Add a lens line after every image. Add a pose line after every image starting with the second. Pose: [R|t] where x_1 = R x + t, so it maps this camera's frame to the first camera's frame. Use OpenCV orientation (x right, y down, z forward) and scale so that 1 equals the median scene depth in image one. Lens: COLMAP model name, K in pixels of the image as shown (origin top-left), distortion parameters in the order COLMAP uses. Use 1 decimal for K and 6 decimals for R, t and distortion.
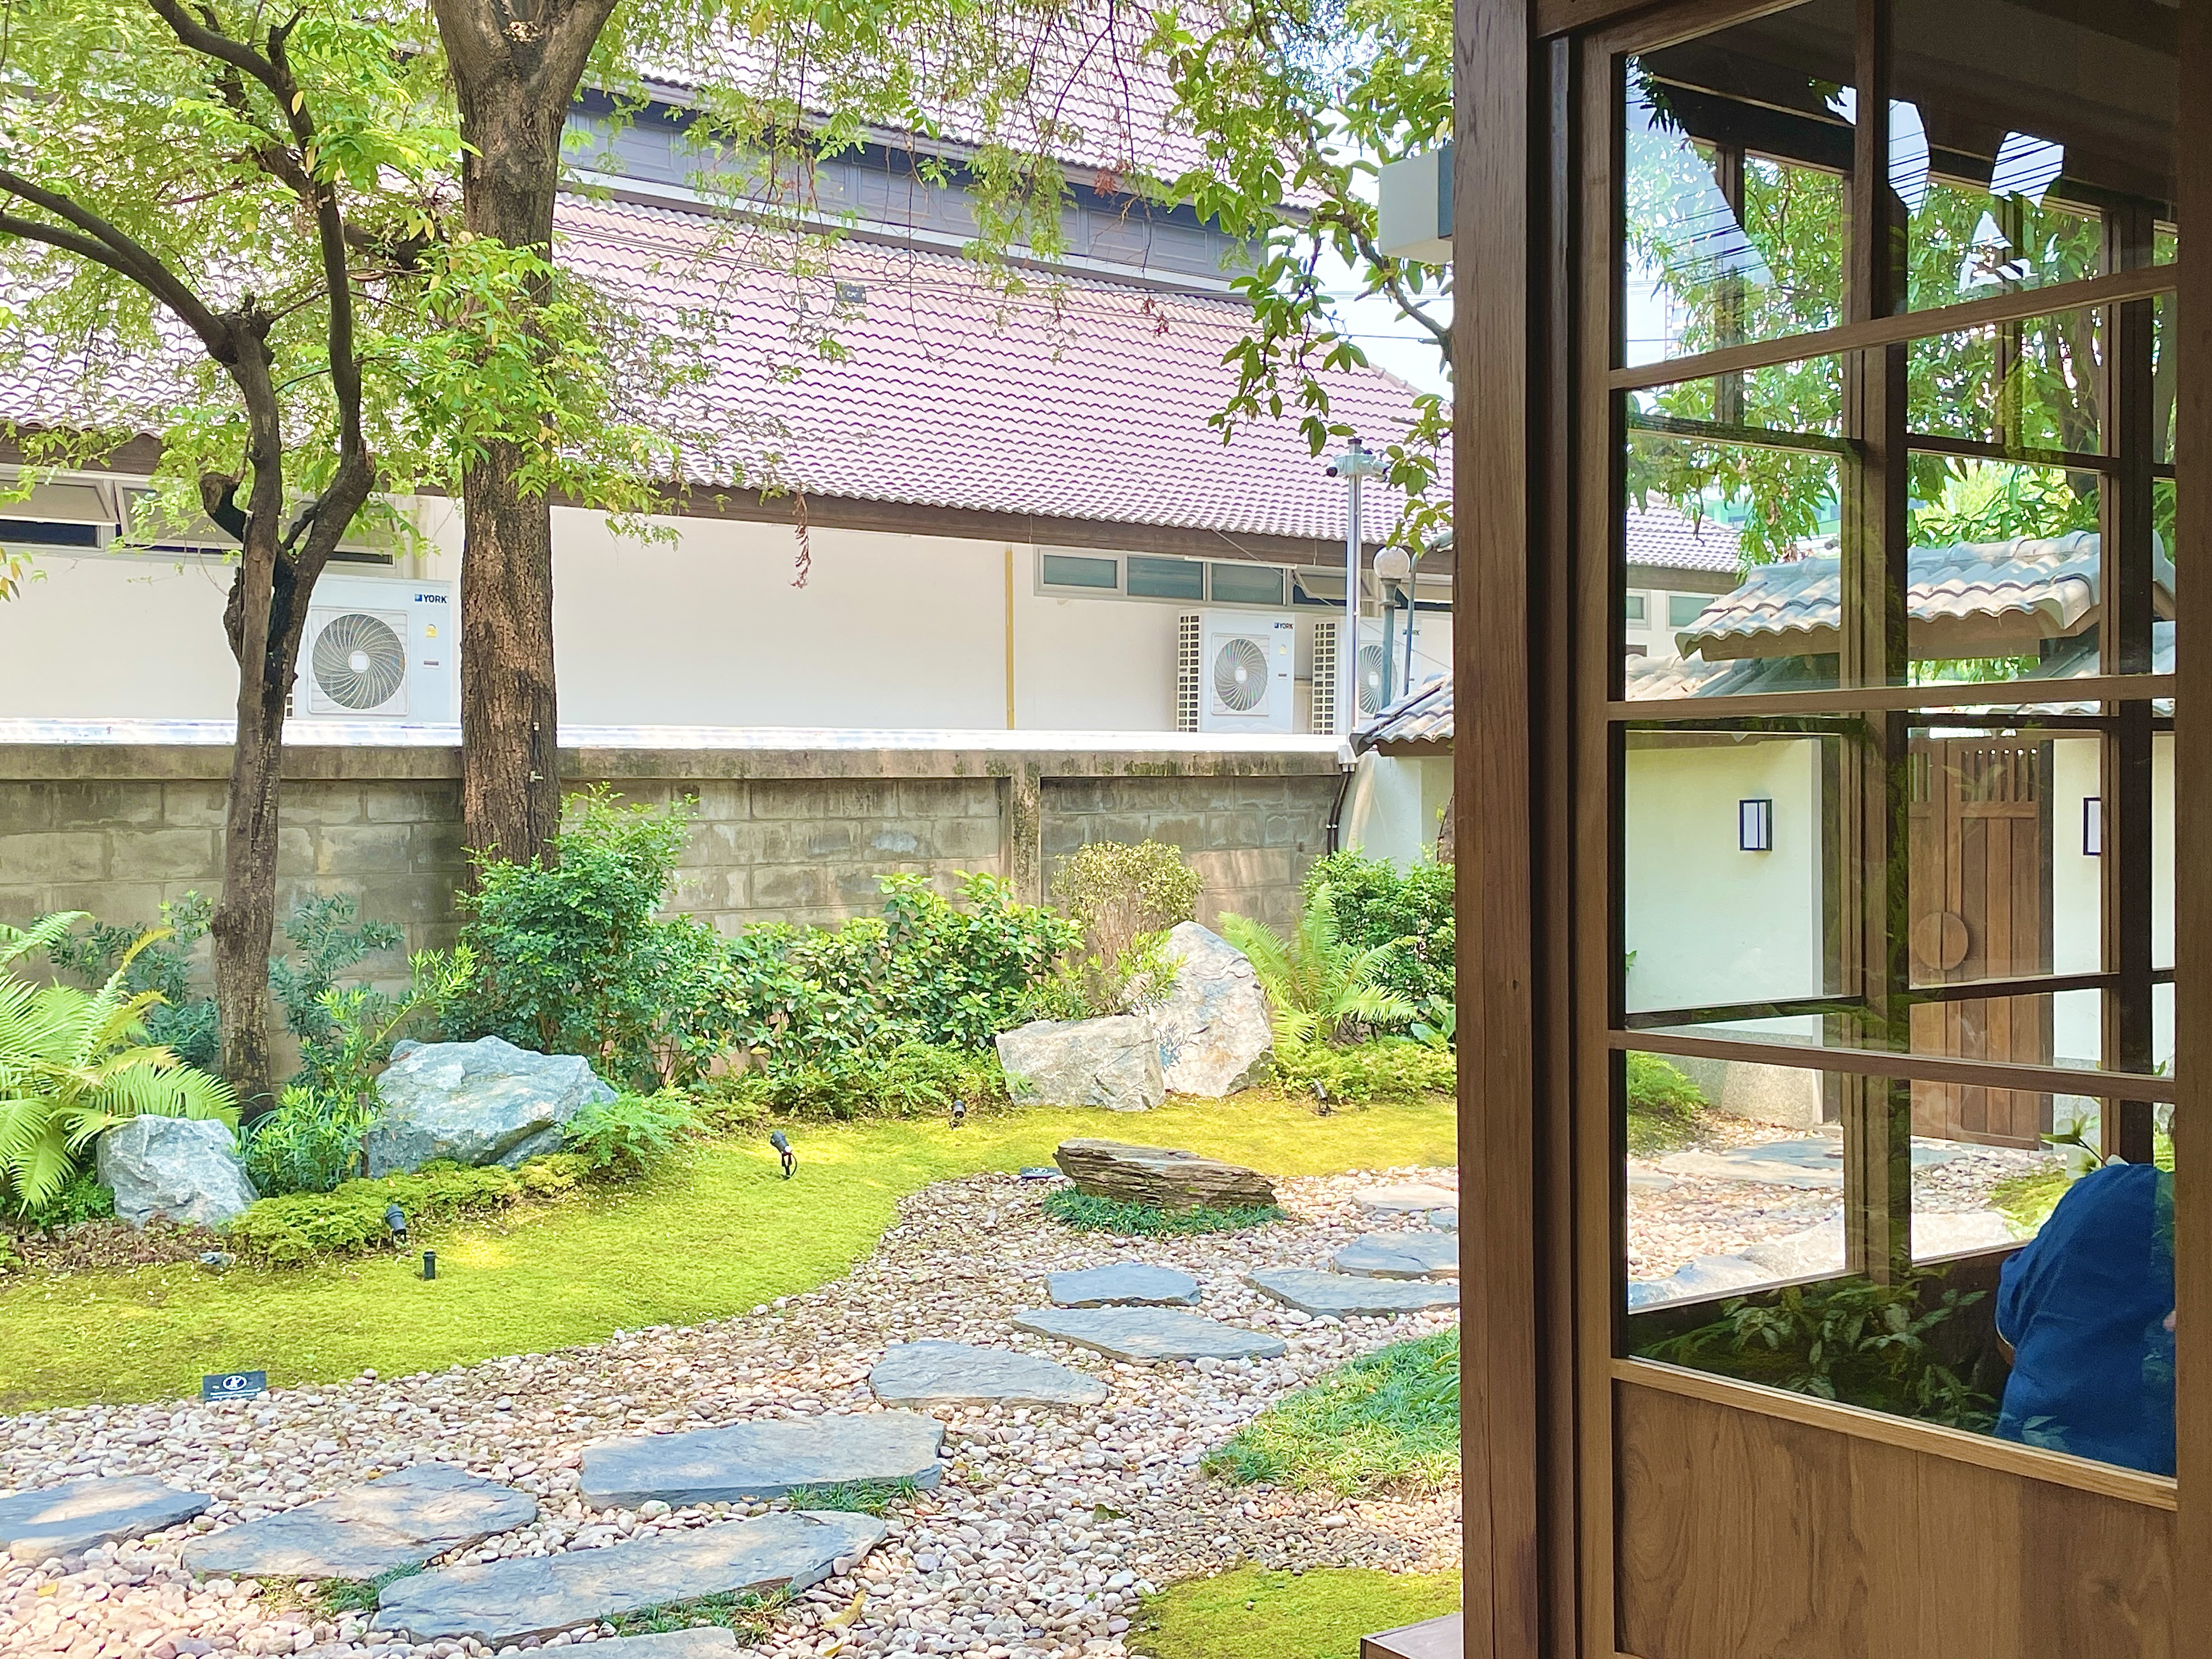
lens RADIAL K [[2454.5, 0, 1103.3], [0, 2454.5, 800.1], [0, 0, 1]] dist [0.008154, 0.010220]
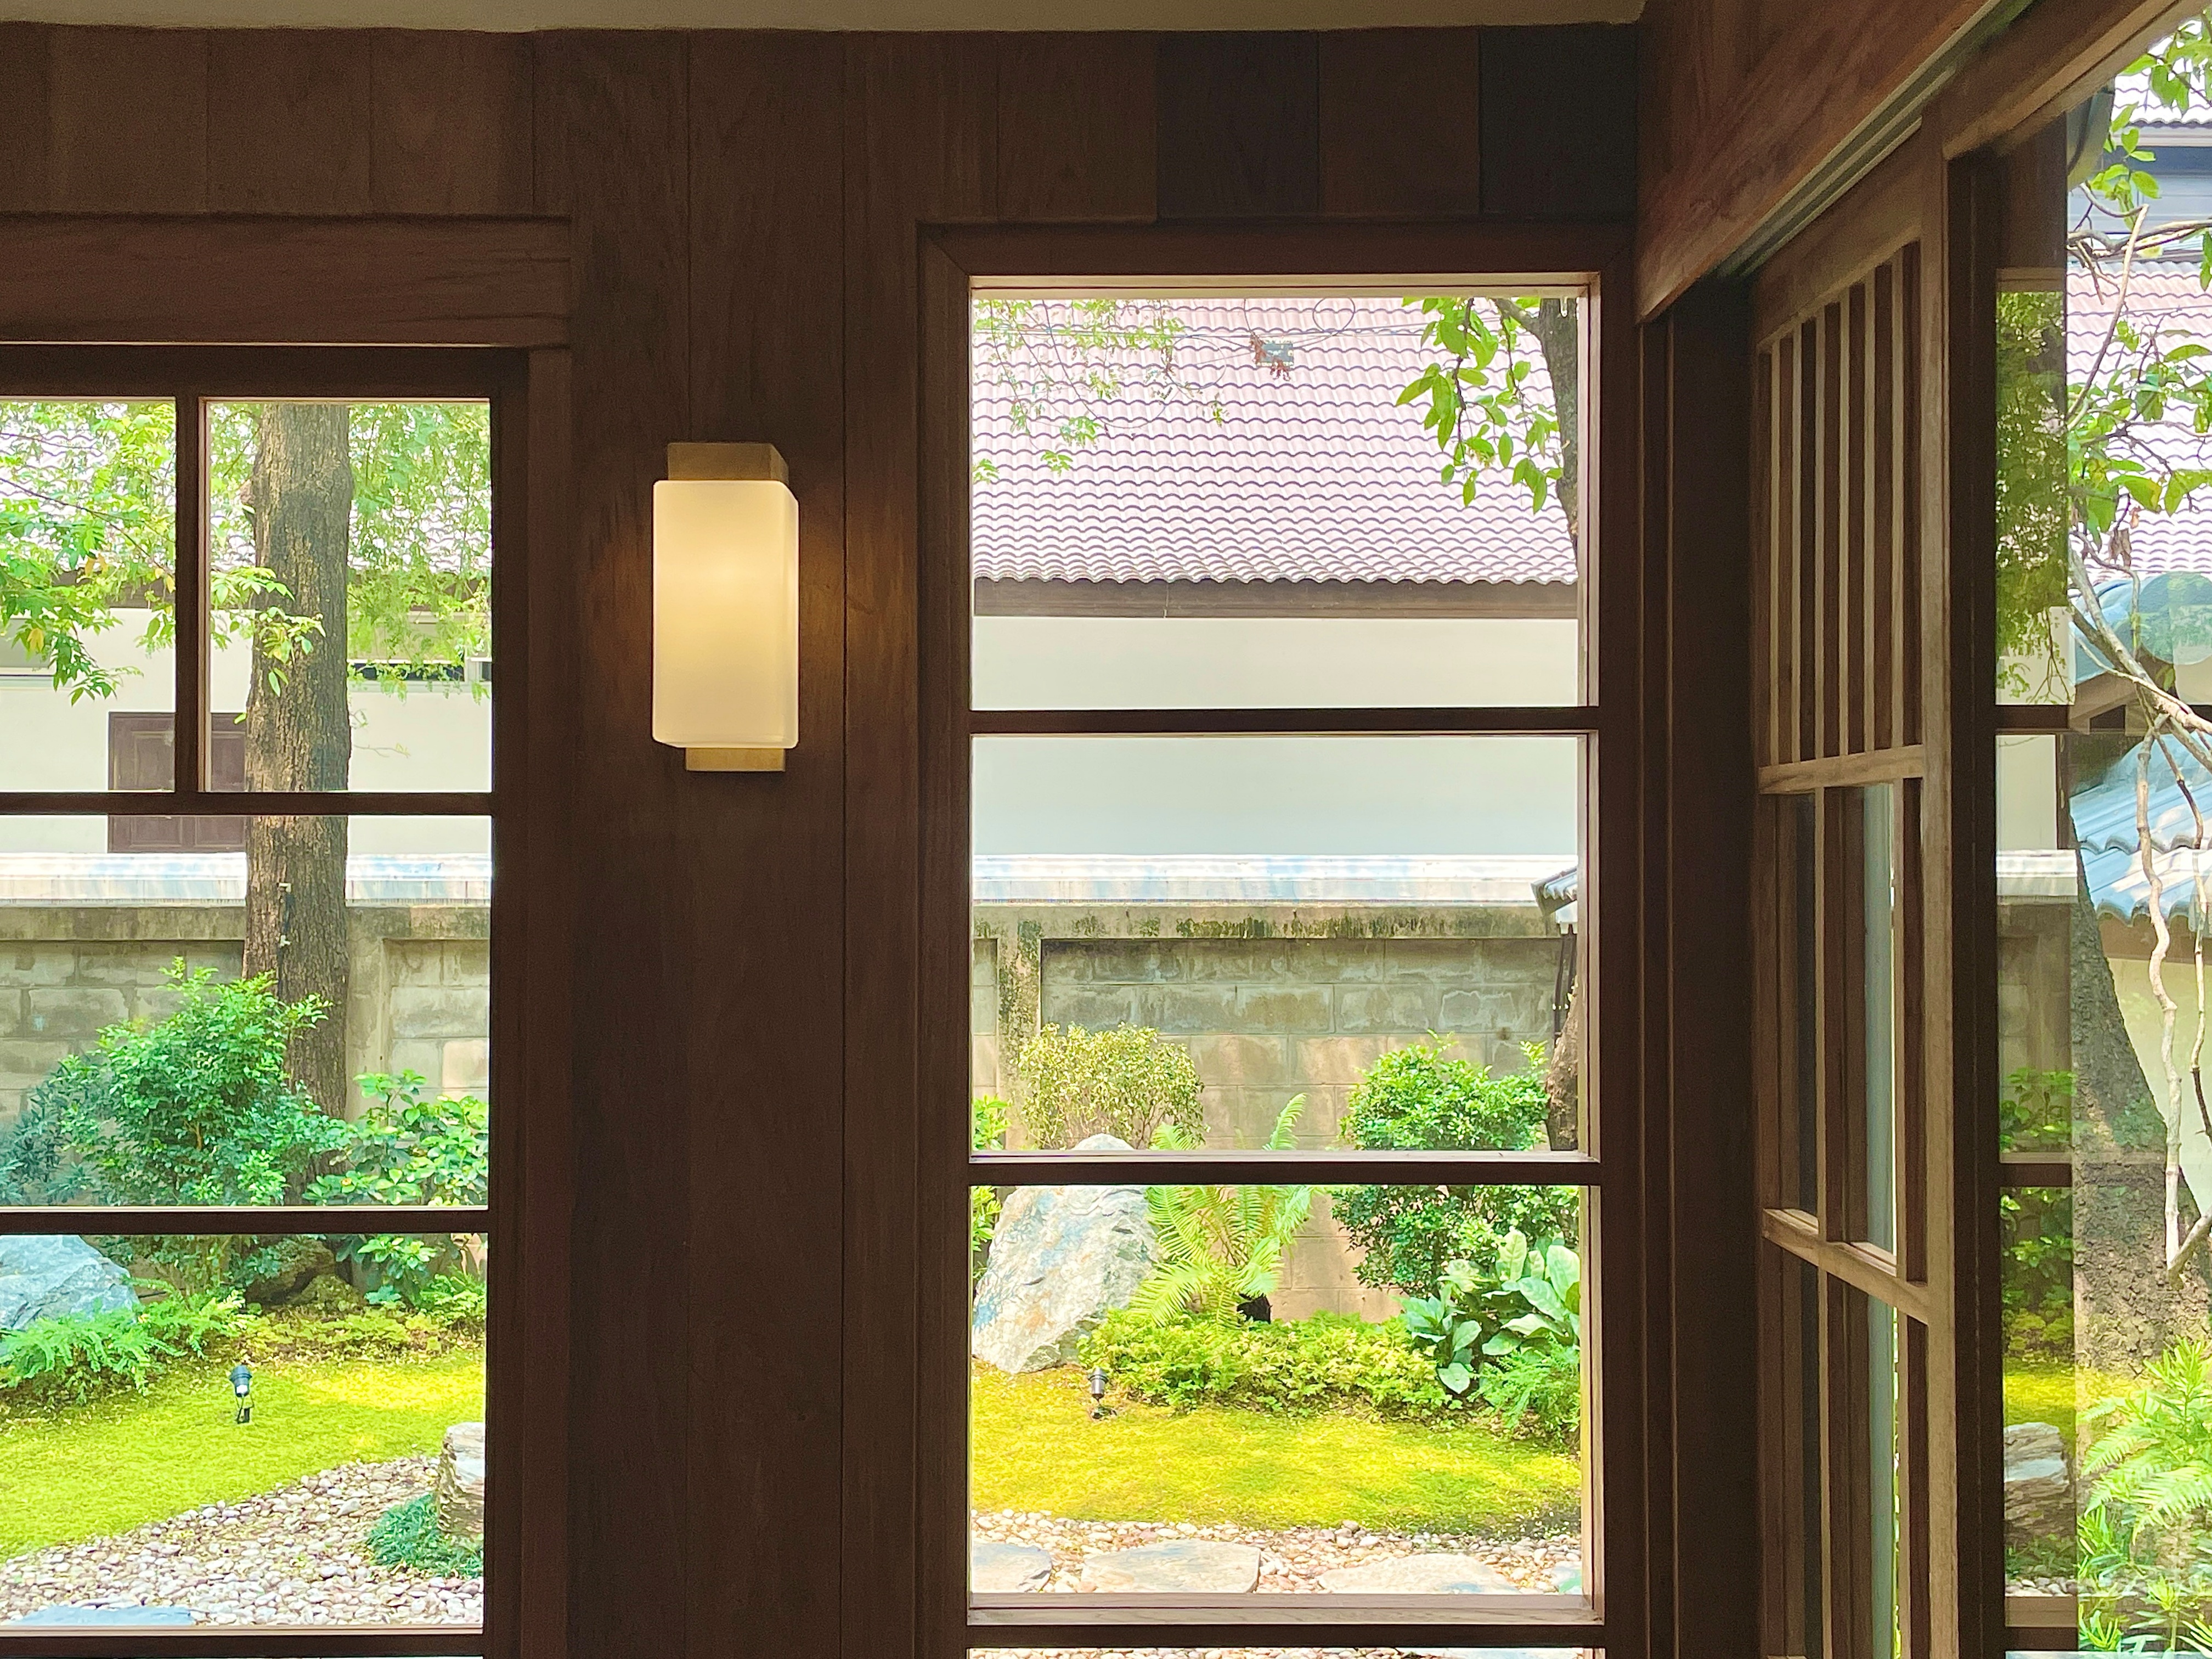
lens RADIAL K [[2454.5, 0, 1103.3], [0, 2454.5, 800.1], [0, 0, 1]] dist [0.008154, 0.010220]
pose [[0.804952, -0.009351, -0.593267, 0.478876], [-0.009207, 0.999559, -0.028247, -0.033016], [0.593269, 0.028199, 0.804510, 0.361023]]
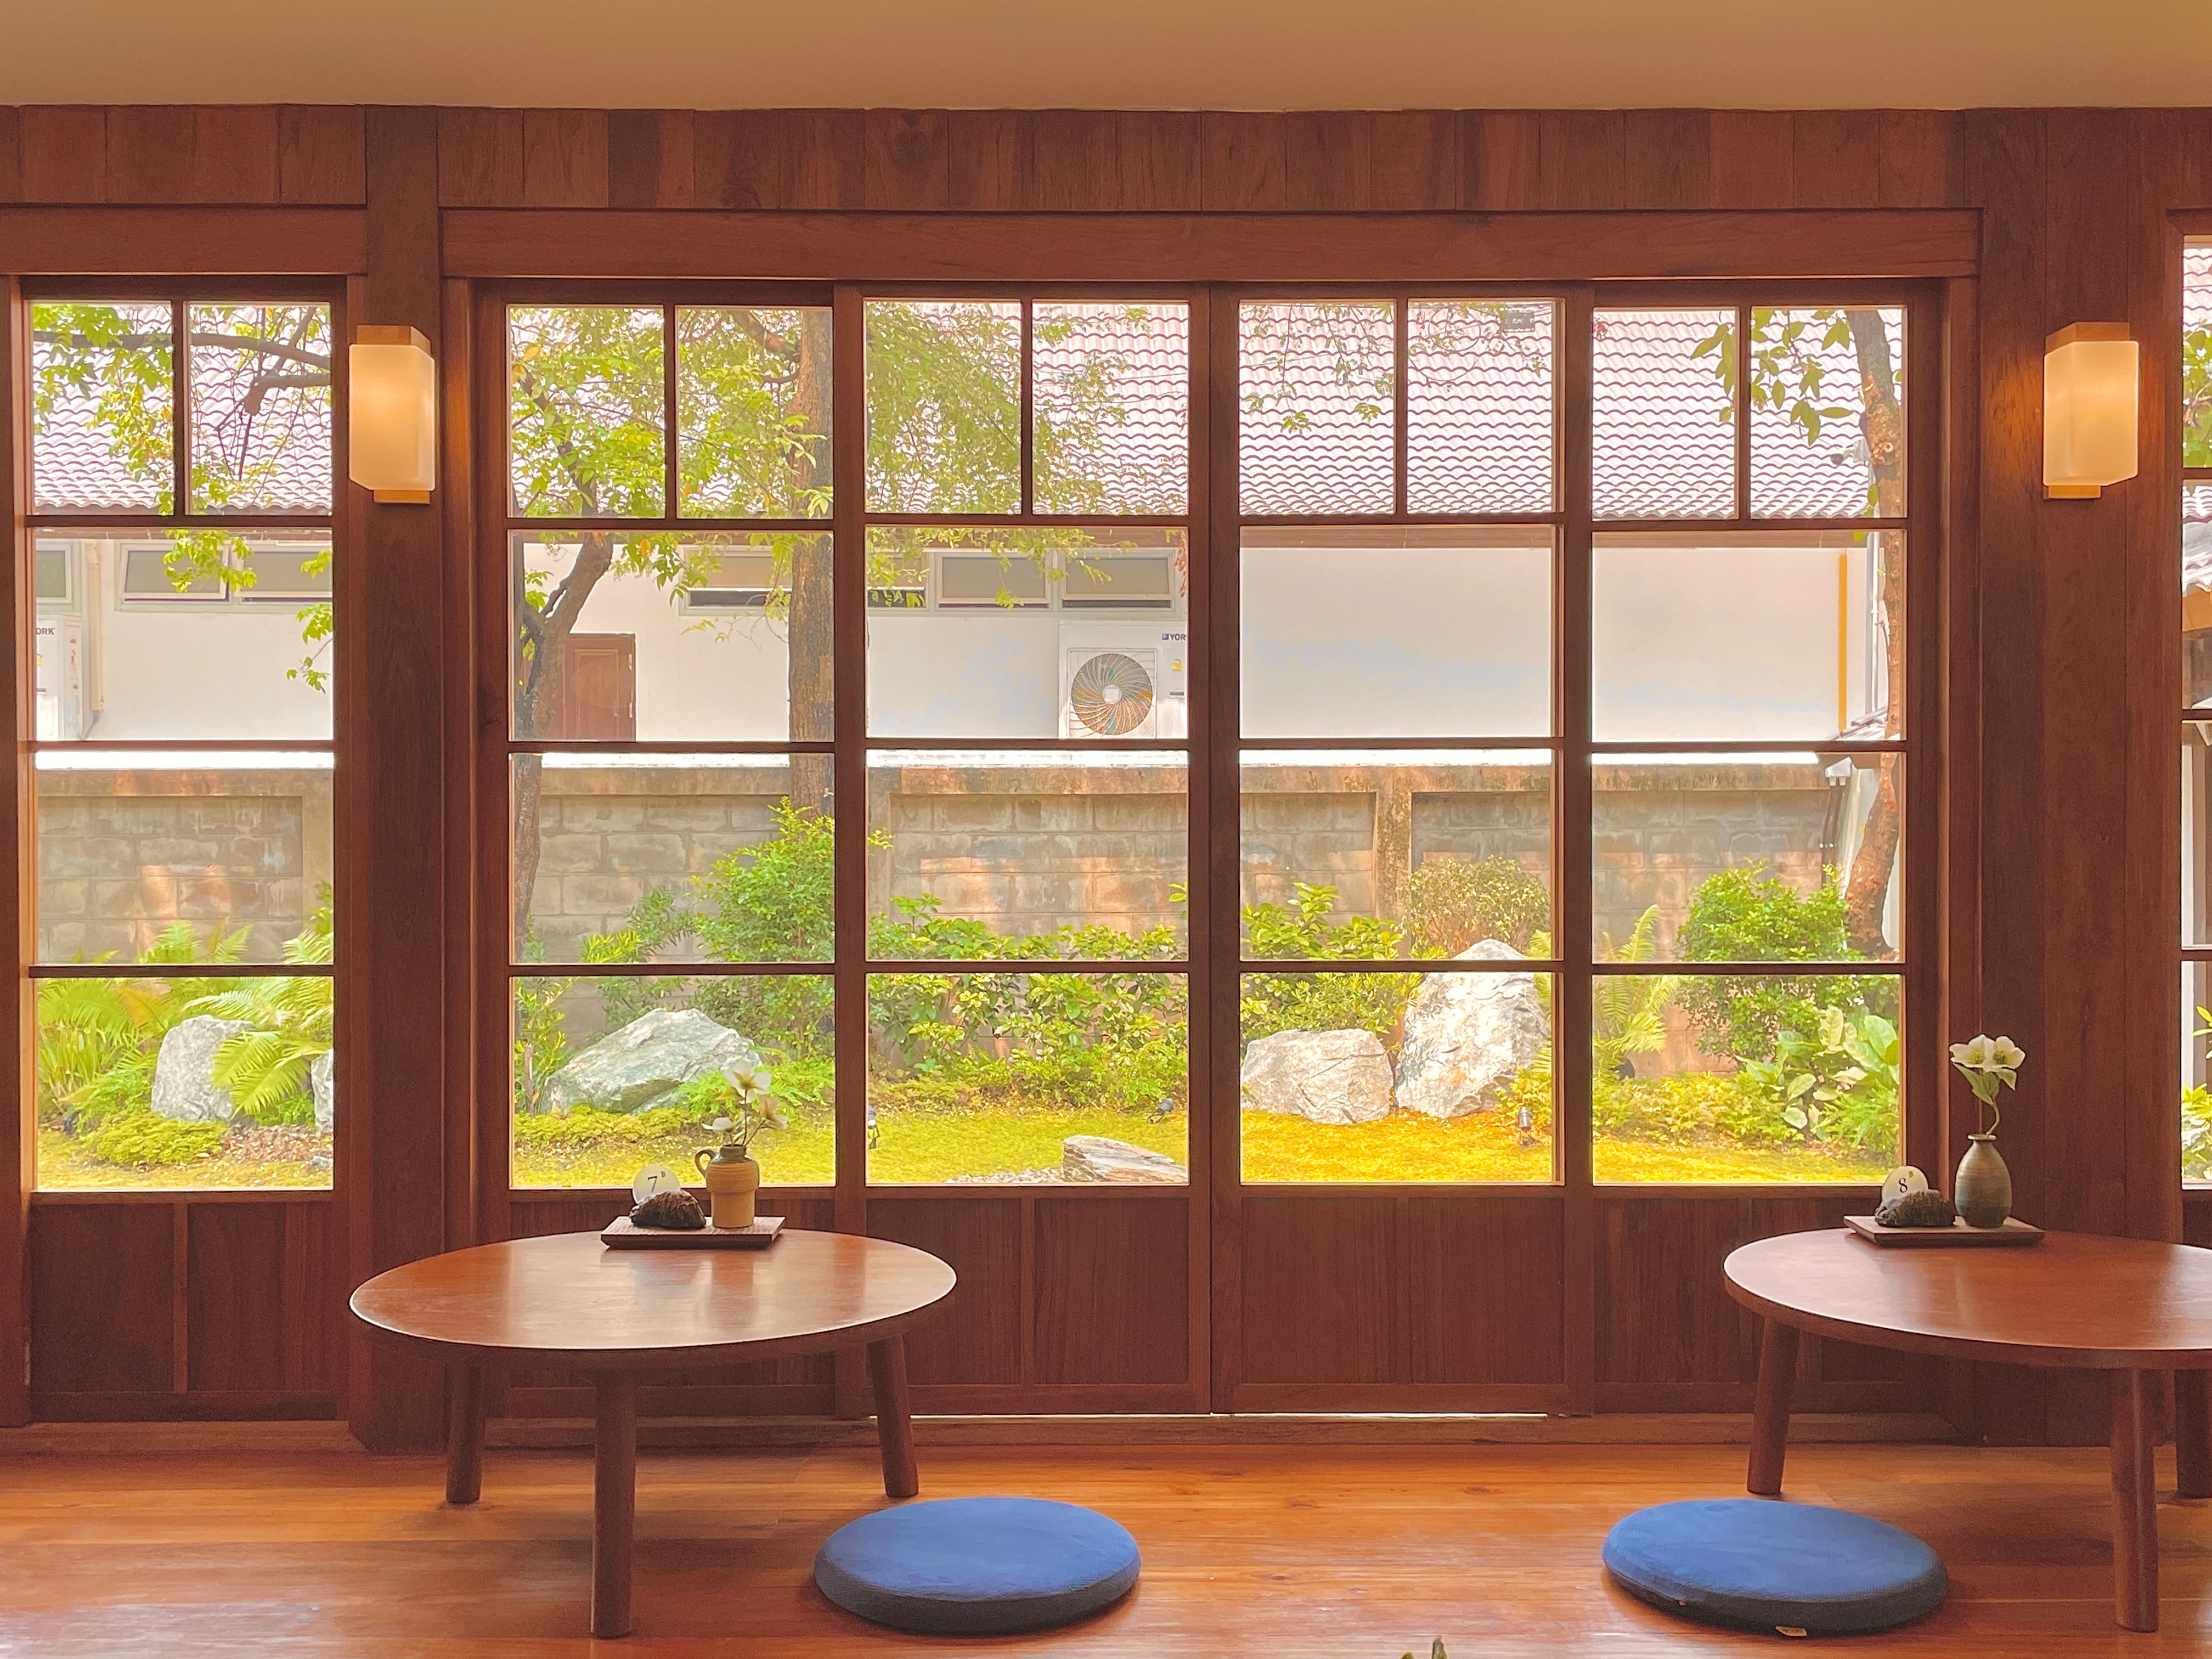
lens RADIAL K [[2275.7, 0, 1106.0], [0, 2275.7, 829.5], [0, 0, 1]] dist [0.006427, -0.015680]
pose [[0.802623, 0.006745, -0.596448, 0.437156], [-0.003998, 0.999974, 0.005928, 0.000962], [0.596473, -0.002374, 0.802629, 0.174482]]
